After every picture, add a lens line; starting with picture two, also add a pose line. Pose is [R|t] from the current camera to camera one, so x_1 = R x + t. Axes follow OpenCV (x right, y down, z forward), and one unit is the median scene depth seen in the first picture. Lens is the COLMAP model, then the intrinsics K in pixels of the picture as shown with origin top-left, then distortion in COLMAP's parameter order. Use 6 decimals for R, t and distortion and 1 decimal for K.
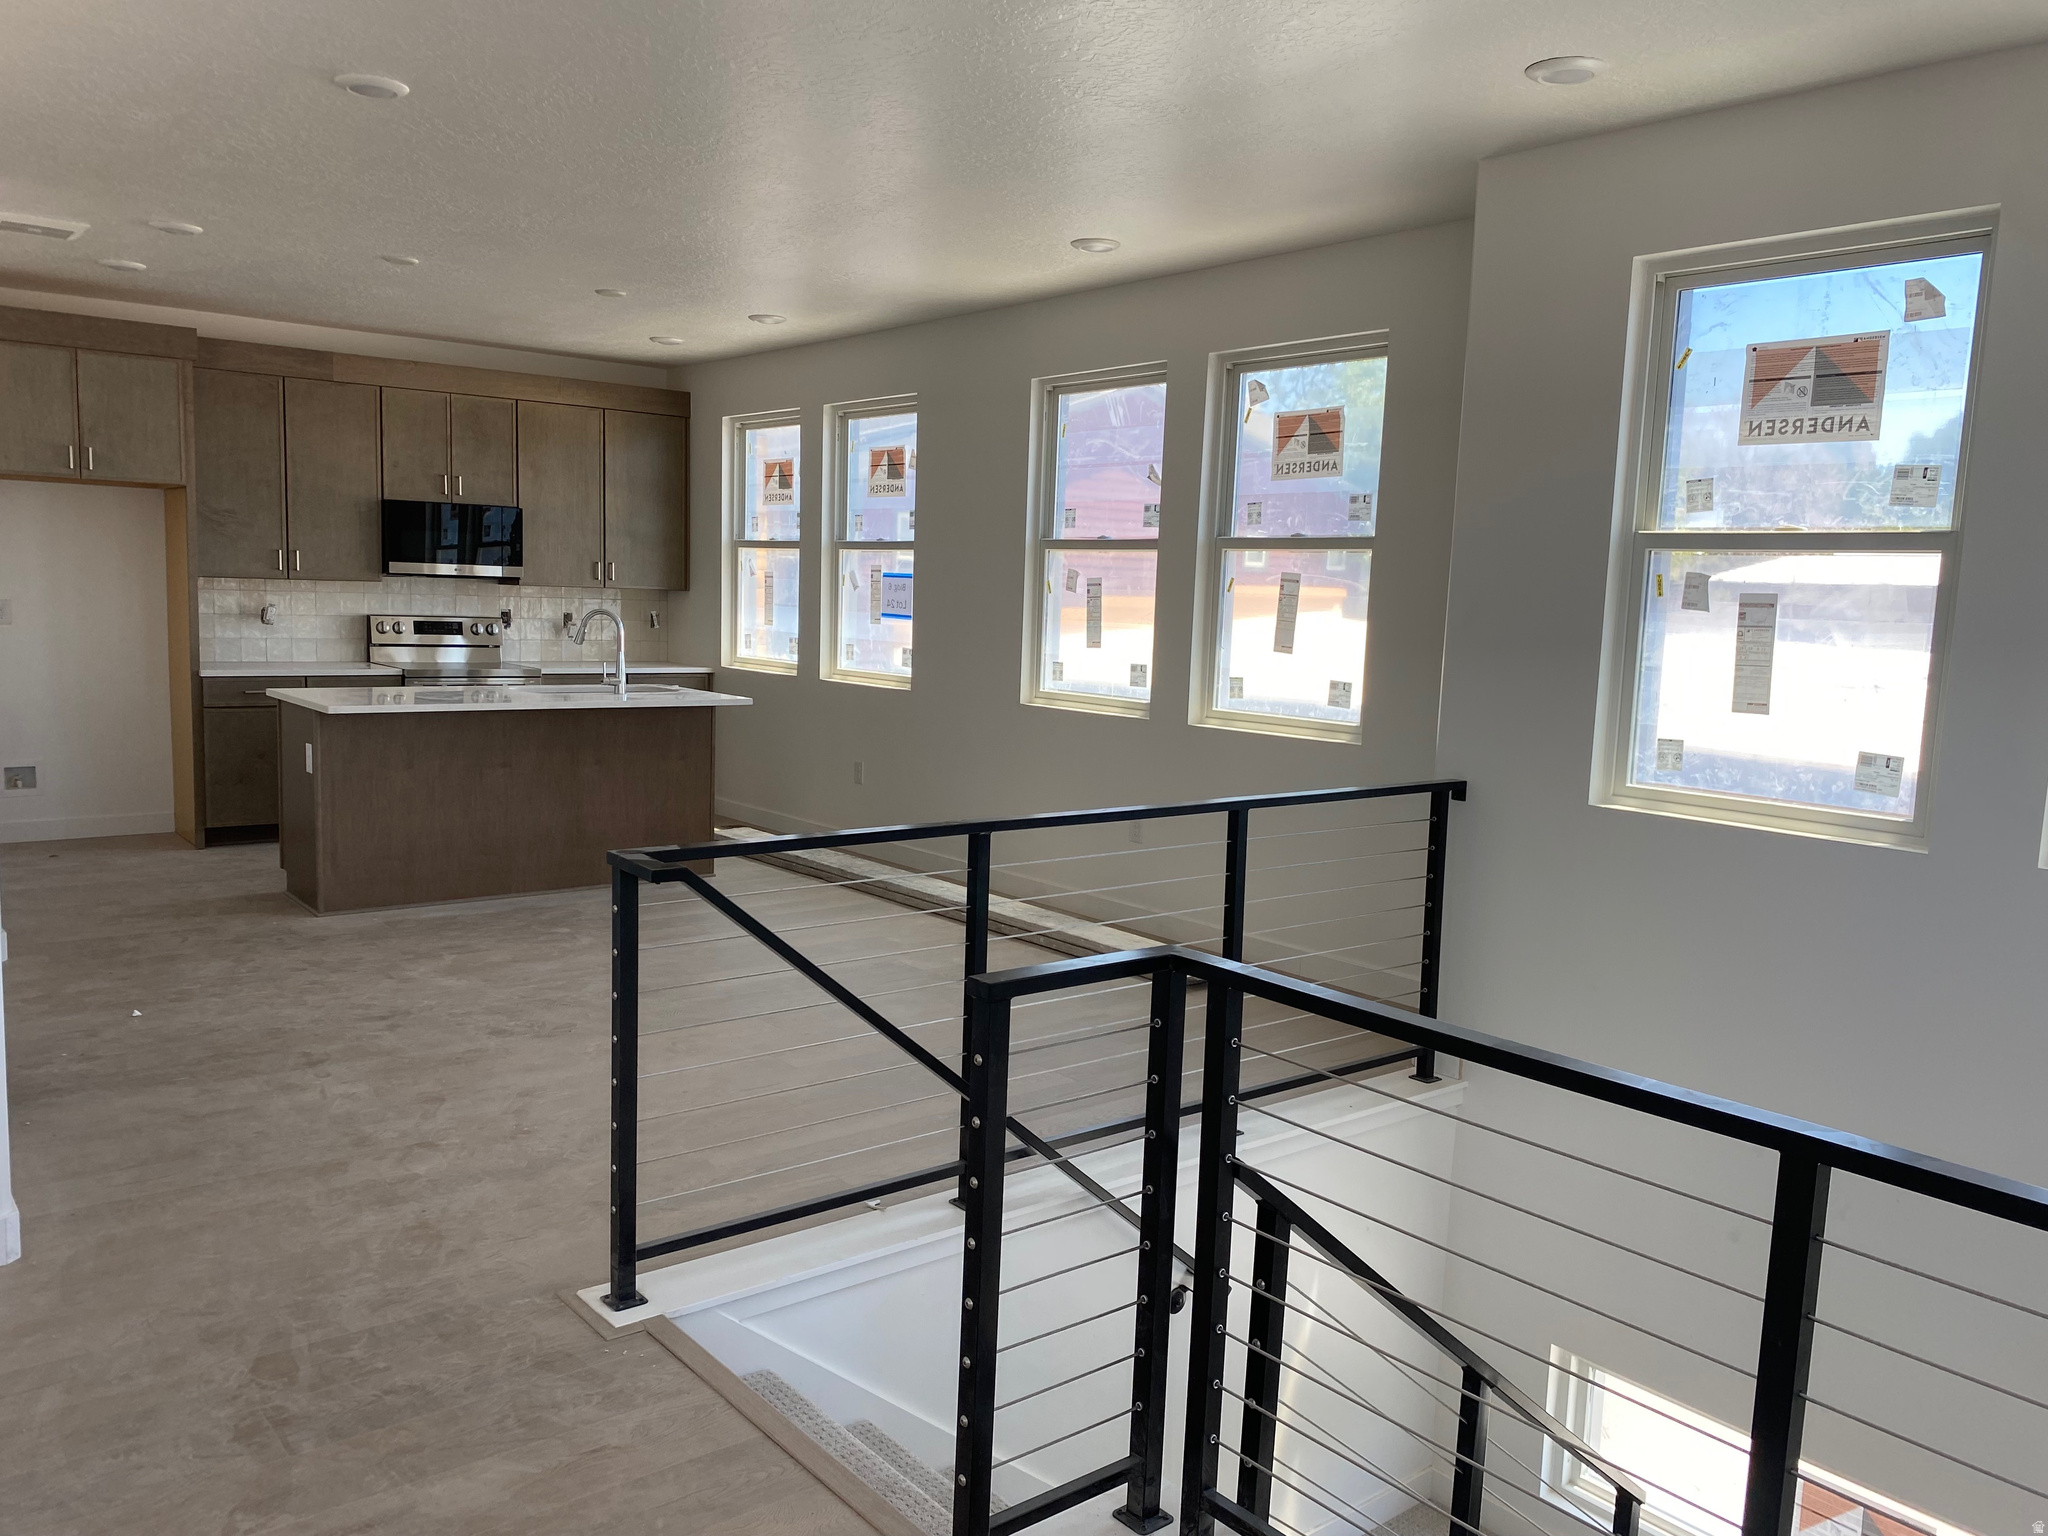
lens RADIAL K [[1538.7, 0, 1008.1], [0, 1538.7, 777.2], [0, 0, 1]] dist [0.033495, -0.056286]
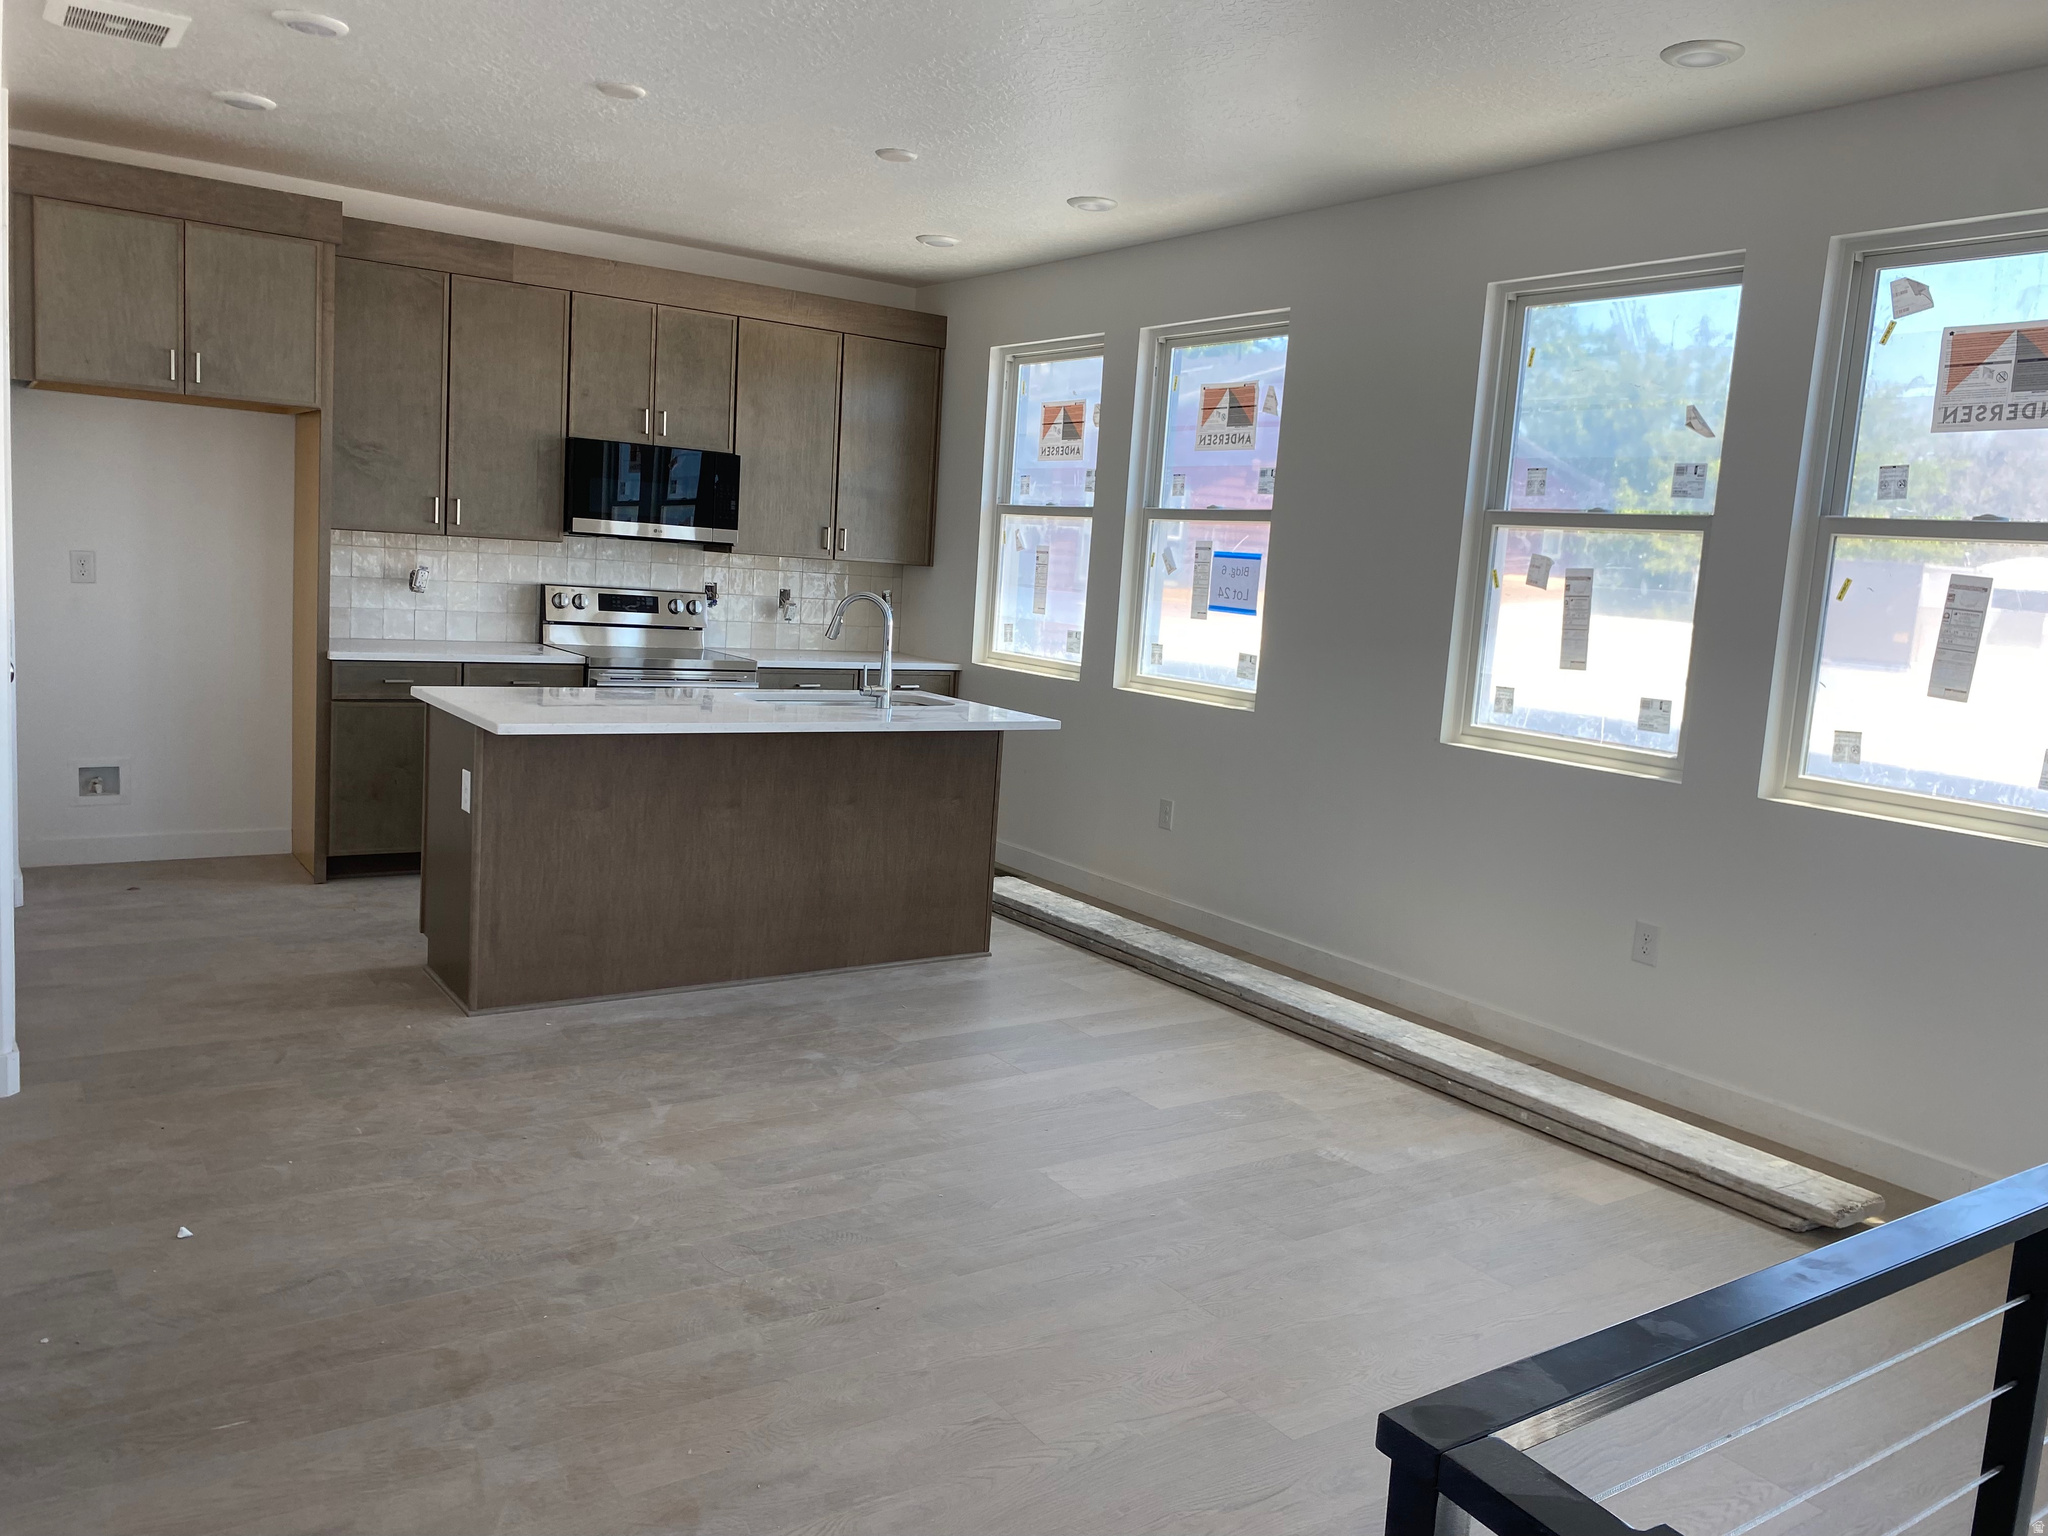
lens RADIAL K [[1557.0, 0, 1051.9], [0, 1557.0, 759.3], [0, 0, 1]] dist [0.038543, -0.078442]
pose [[0.997417, 0.040713, -0.059179, -0.111249], [-0.040611, 0.999171, 0.002928, -0.030544], [0.059249, -0.000517, 0.998243, 0.234678]]
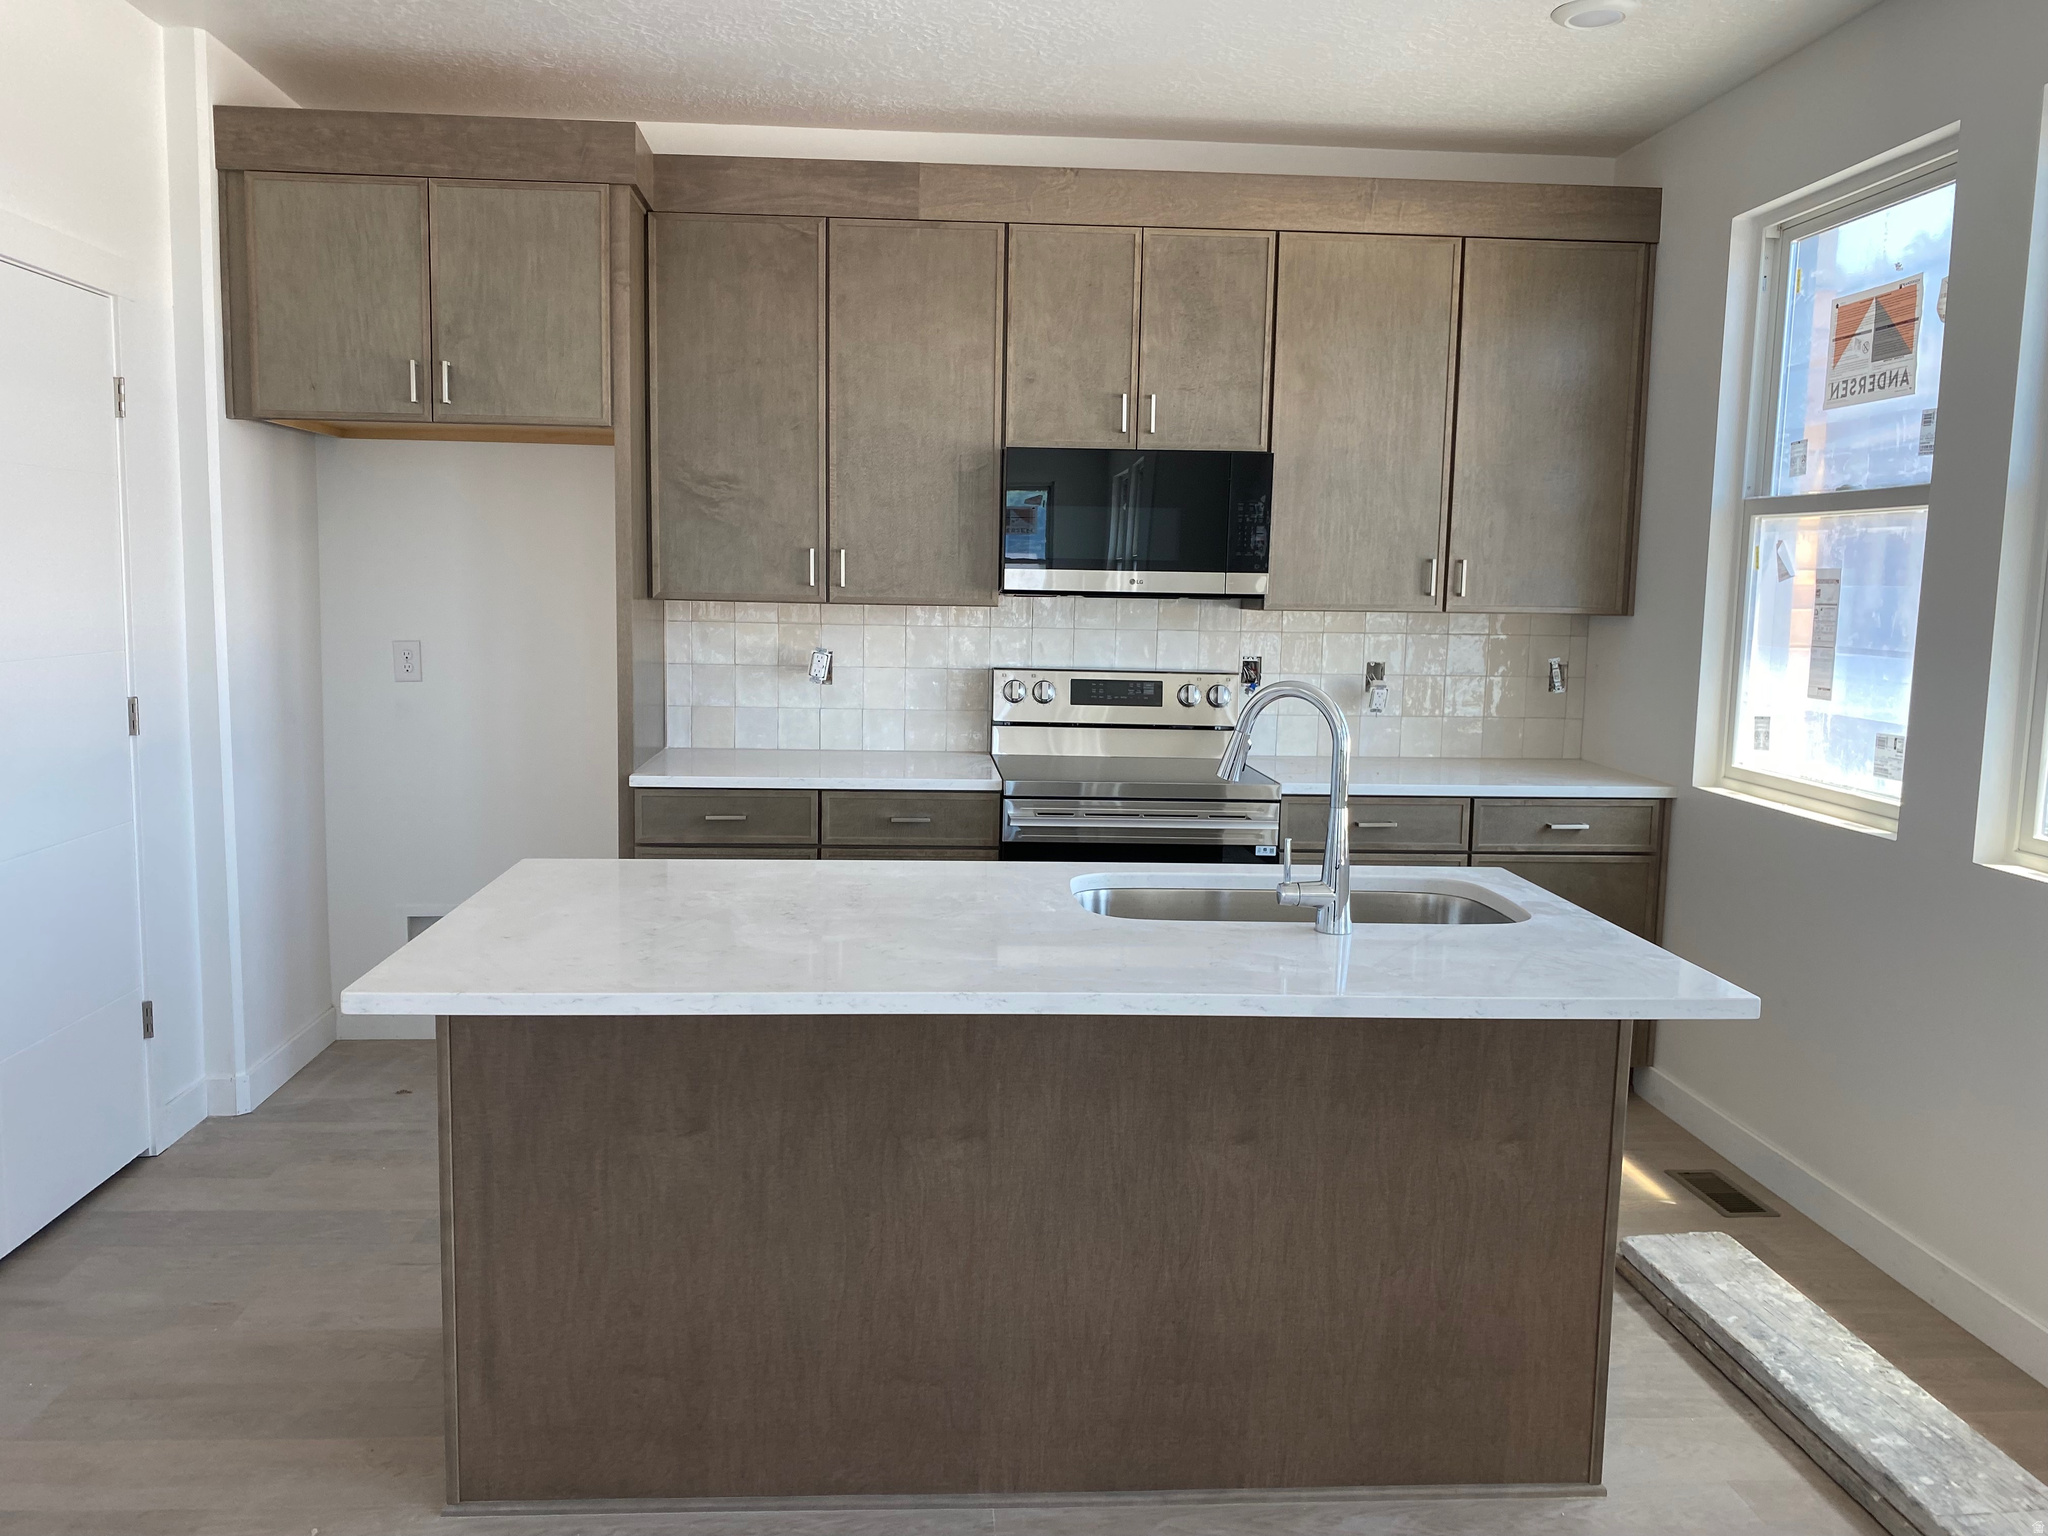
lens RADIAL K [[1538.7, 0, 1008.1], [0, 1538.7, 777.2], [0, 0, 1]] dist [0.033495, -0.056286]
pose [[0.812829, 0.054433, -0.579953, -0.102127], [-0.062620, 0.998020, 0.005907, -0.074962], [0.579126, 0.031515, 0.814629, 0.604175]]
